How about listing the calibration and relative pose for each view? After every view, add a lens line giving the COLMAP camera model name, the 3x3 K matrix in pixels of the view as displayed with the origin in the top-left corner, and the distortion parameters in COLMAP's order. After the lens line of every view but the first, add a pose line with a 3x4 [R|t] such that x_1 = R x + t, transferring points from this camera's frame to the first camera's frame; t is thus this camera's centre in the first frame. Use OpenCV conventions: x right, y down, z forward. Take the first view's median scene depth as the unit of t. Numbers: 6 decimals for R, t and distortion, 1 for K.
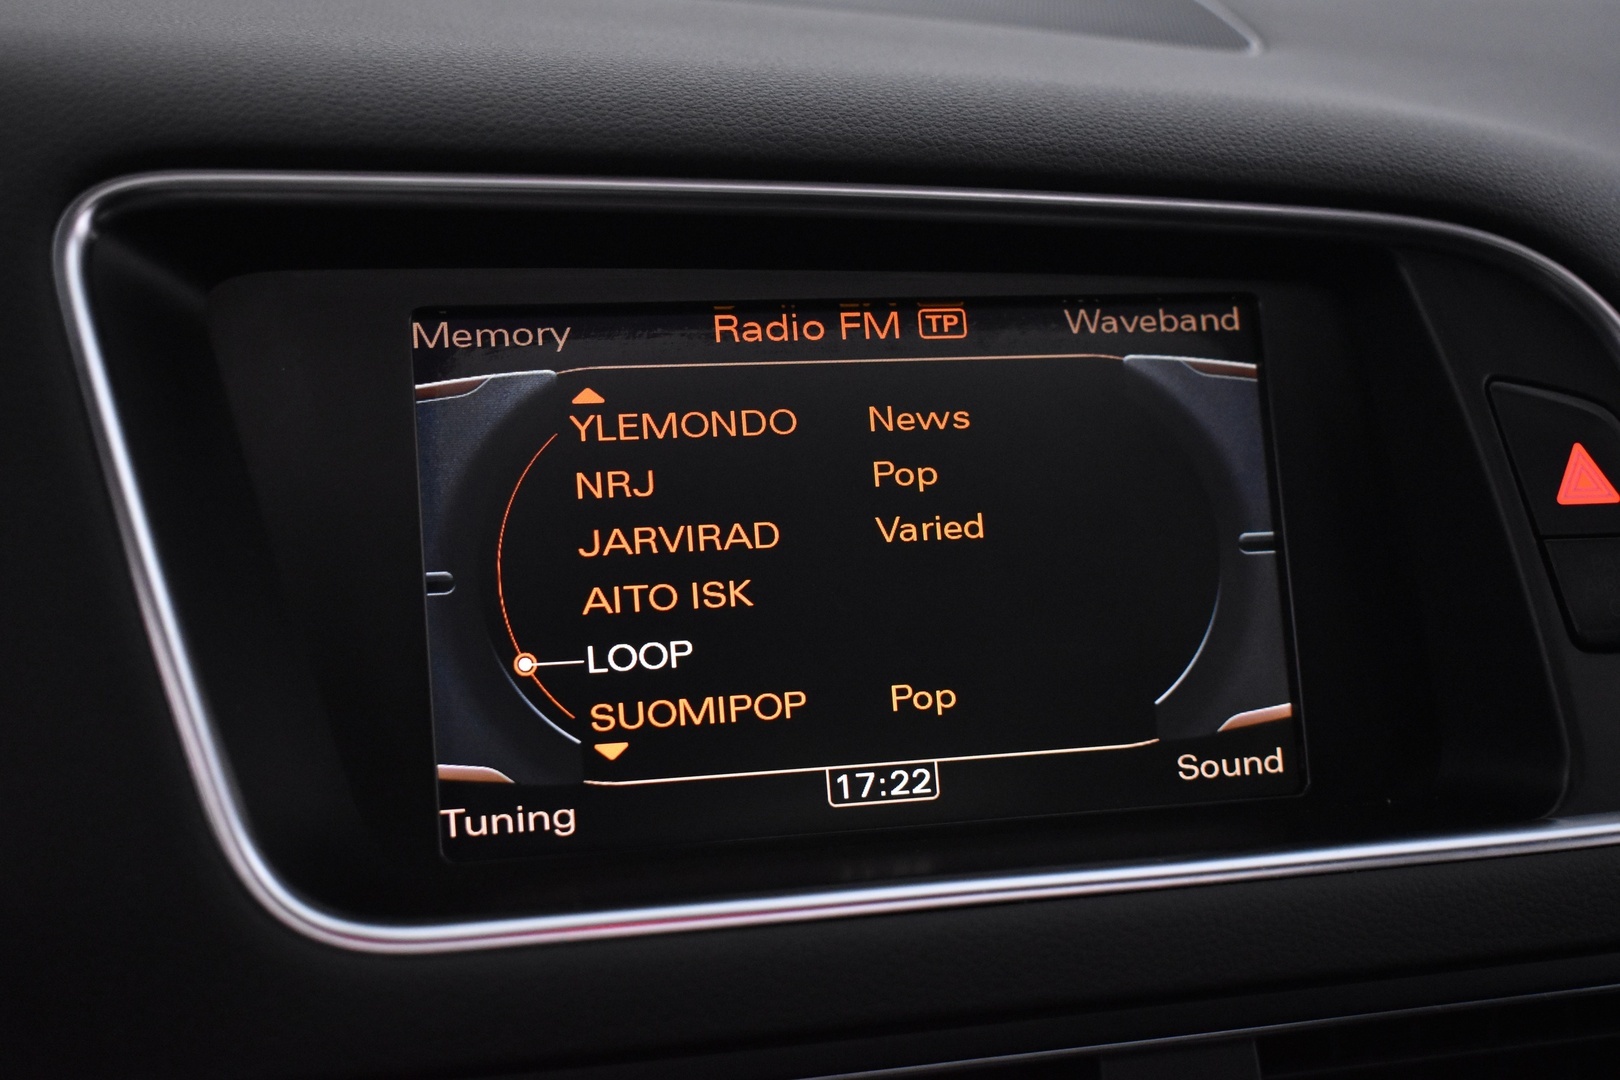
lens RADIAL K [[2396.8, 0, 811.8], [0, 2396.8, 544.7], [0, 0, 1]] dist [-0.002299, 0.000000]
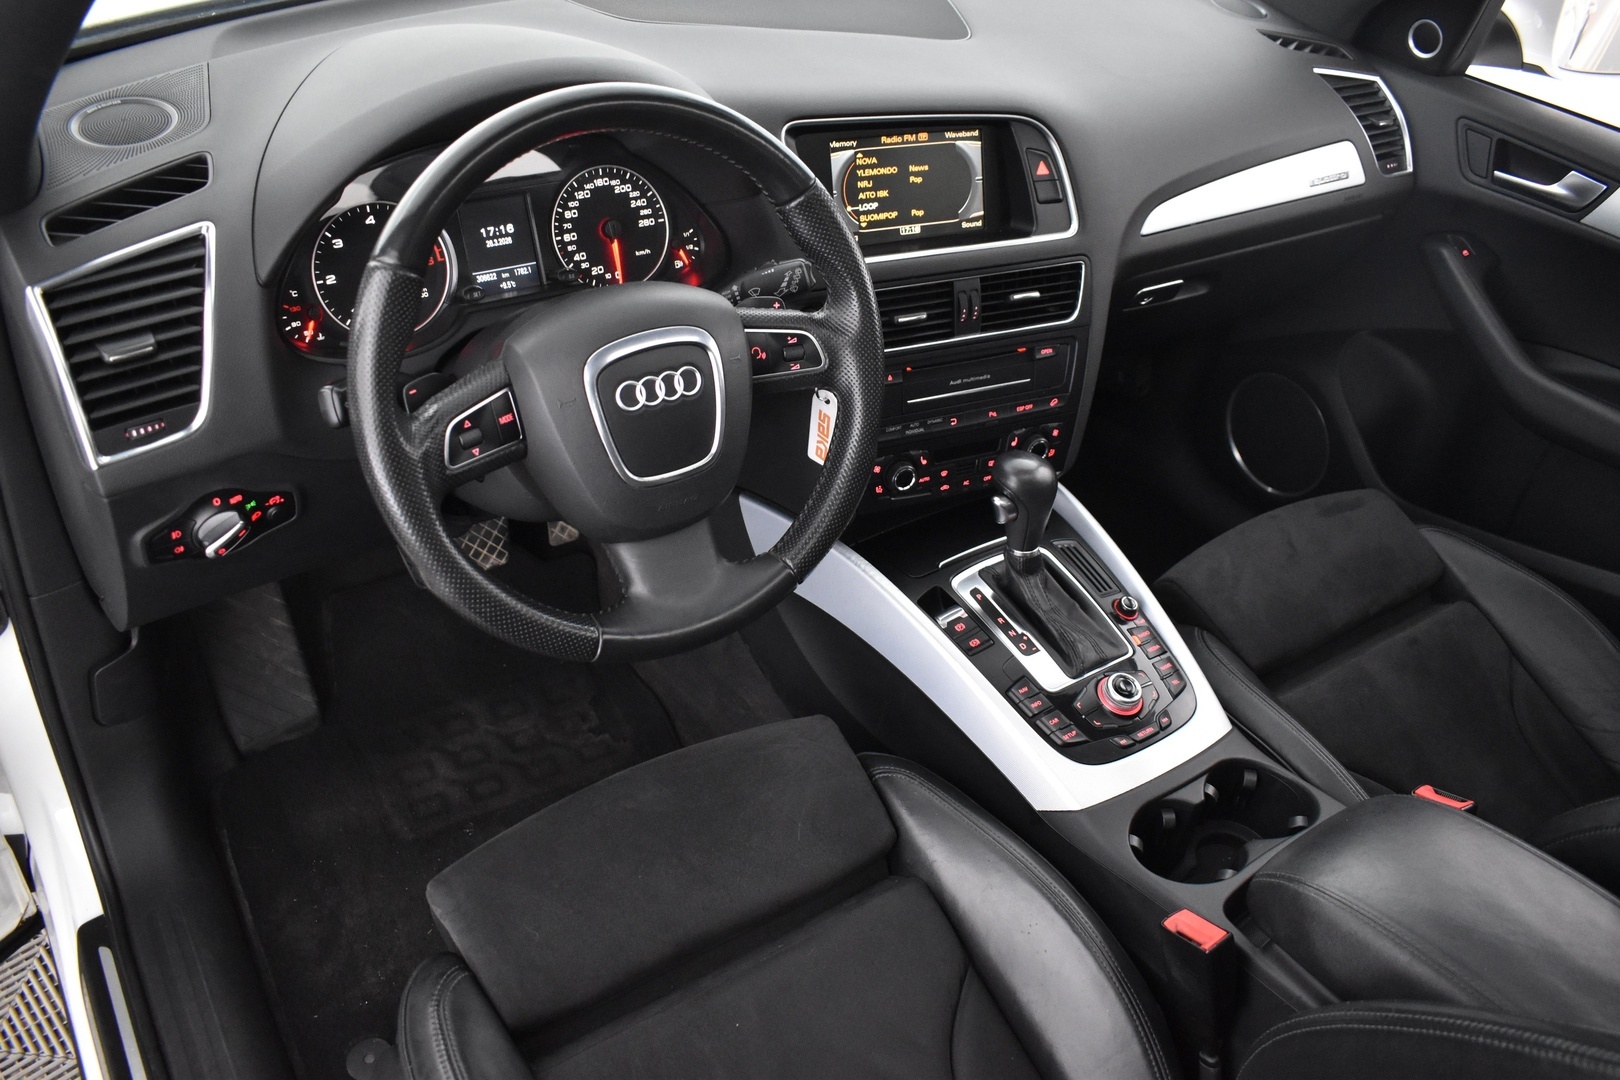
lens RADIAL K [[1246.9, 0, 810.6], [0, 1246.9, 533.2], [0, 0, 1]] dist [-0.100392, 0.017276]
pose [[0.985467, -0.047973, 0.162949, -0.667440], [-0.024476, 0.909178, 0.415688, -0.423552], [-0.168092, -0.413636, 0.894791, -1.689881]]
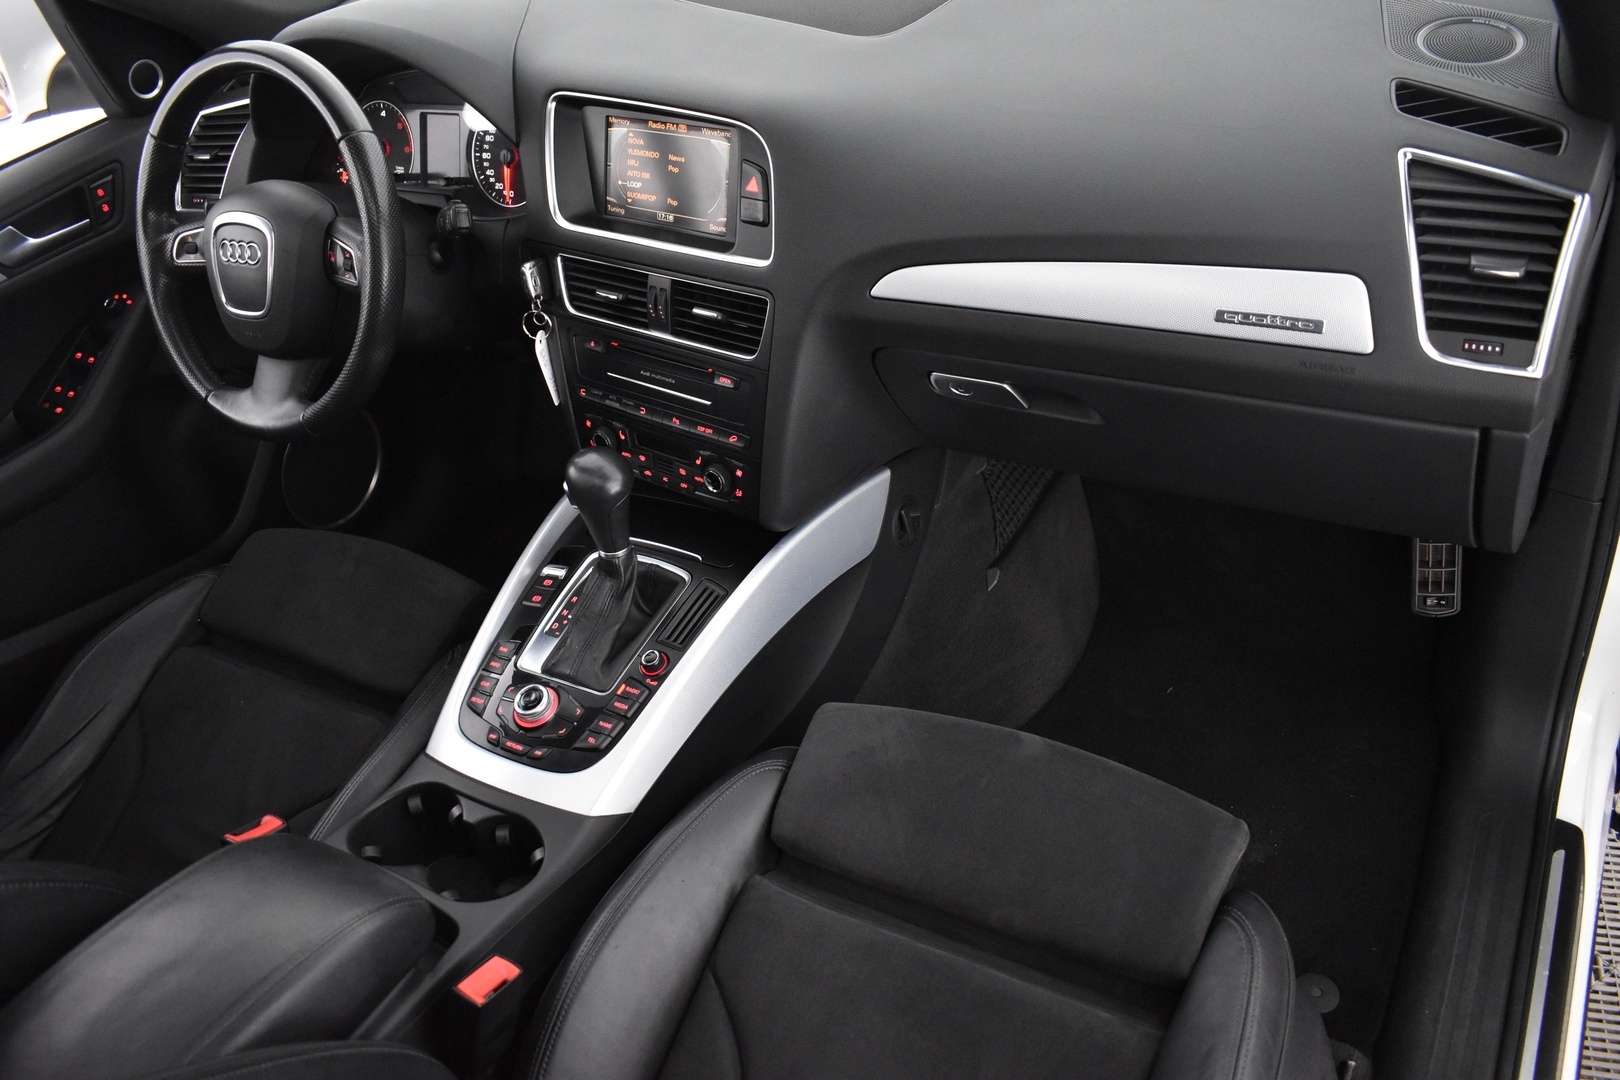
lens RADIAL K [[1246.9, 0, 808.3], [0, 1246.9, 525.0], [0, 0, 1]] dist [-0.100392, 0.017276]
pose [[0.590636, 0.404319, -0.698337, 2.433909], [-0.015453, 0.870925, 0.491173, -0.664655], [0.806790, -0.279313, 0.520647, -0.368294]]
